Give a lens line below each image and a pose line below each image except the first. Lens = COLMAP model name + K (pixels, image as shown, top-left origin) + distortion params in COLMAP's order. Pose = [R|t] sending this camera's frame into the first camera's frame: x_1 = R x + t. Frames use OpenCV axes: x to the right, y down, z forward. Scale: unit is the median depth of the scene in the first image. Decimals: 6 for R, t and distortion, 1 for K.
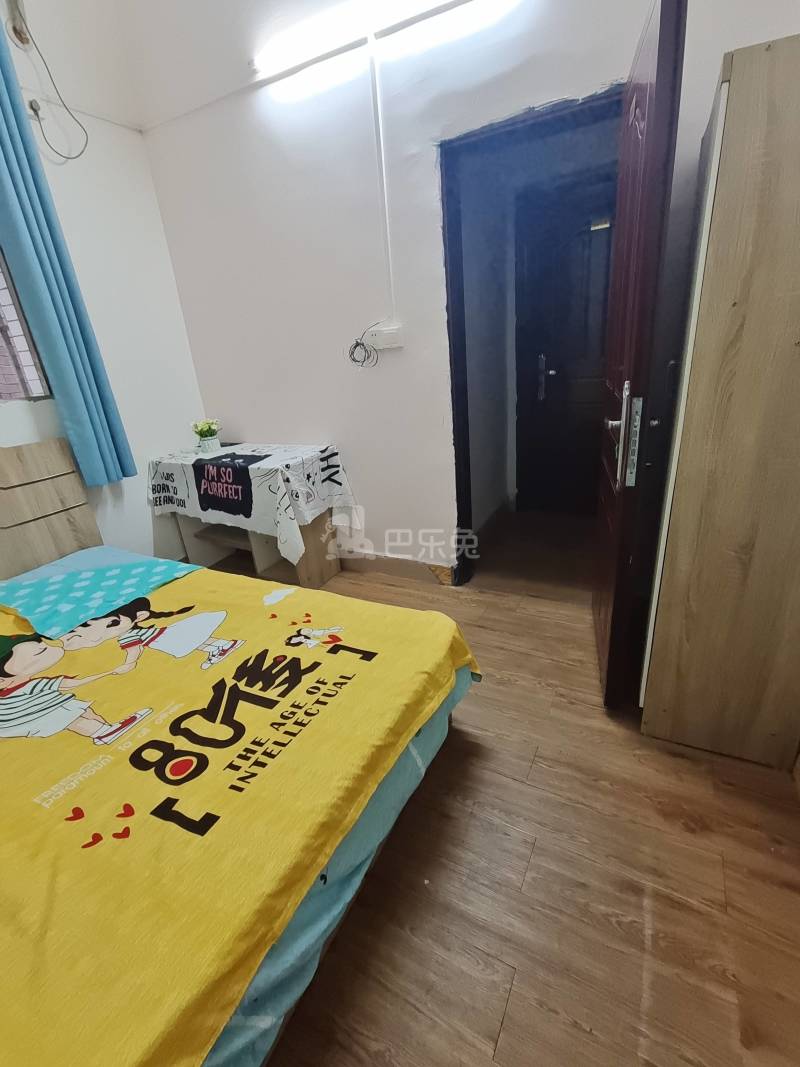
lens RADIAL K [[486.4, 0, 398.7], [0, 486.4, 531.8], [0, 0, 1]] dist [-0.032408, 0.017154]
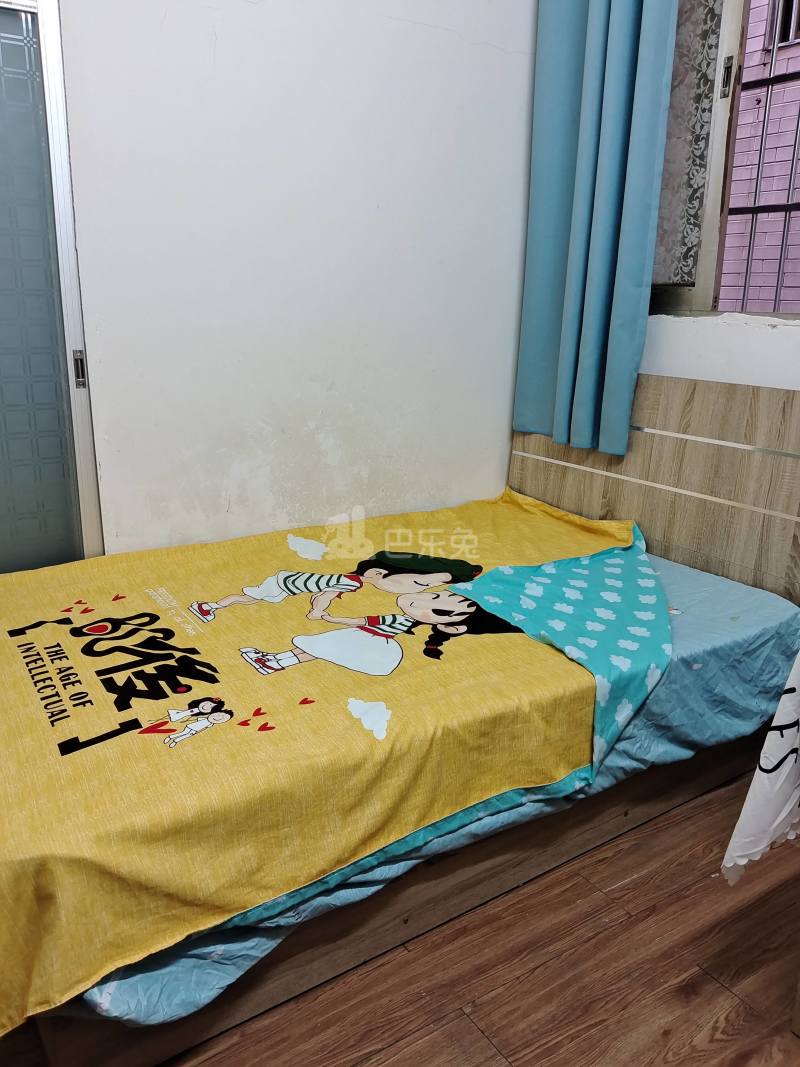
lens RADIAL K [[835.5, 0, 396.0], [0, 835.5, 531.3], [0, 0, 1]] dist [0.113288, -0.230442]
pose [[-0.477354, 0.309187, -0.822519, 0.316615], [-0.305645, 0.819177, 0.485314, -0.358861], [0.823841, 0.483065, -0.296536, 0.907991]]
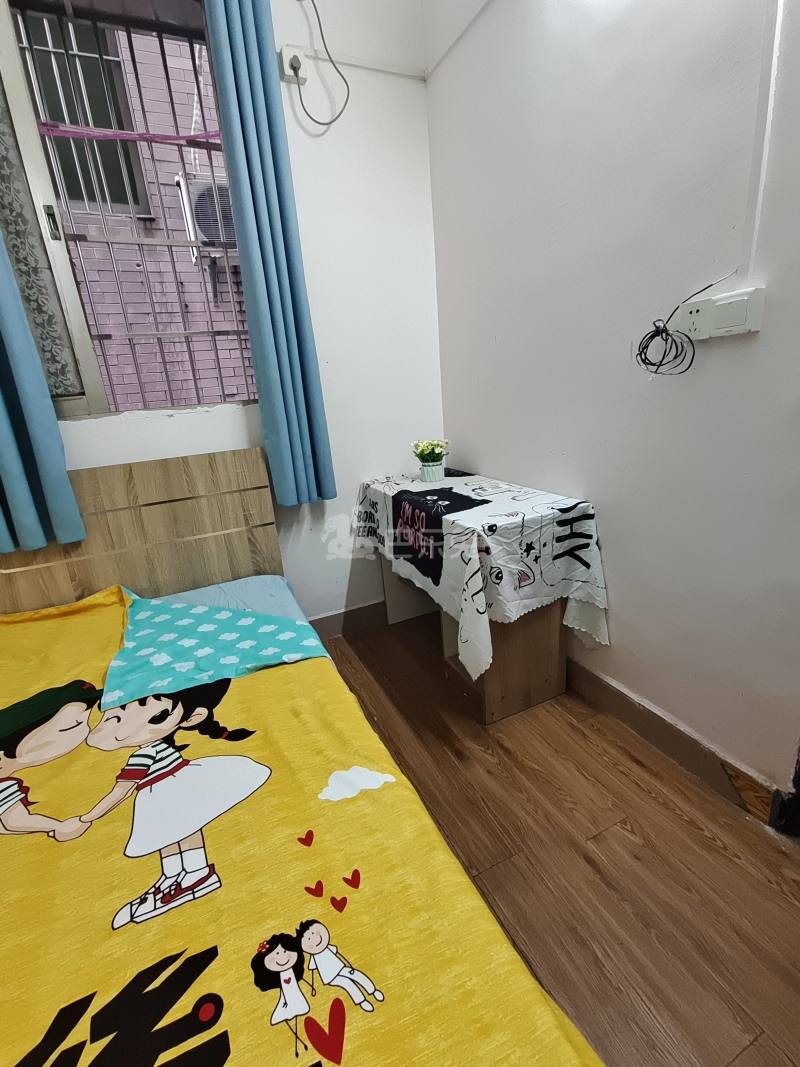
lens RADIAL K [[486.4, 0, 398.7], [0, 486.4, 531.8], [0, 0, 1]] dist [-0.032408, 0.017154]
pose [[0.796272, 0.198566, -0.571421, 0.034767], [-0.213065, 0.976122, 0.042292, -0.134196], [0.566175, 0.088074, 0.819566, 0.426238]]
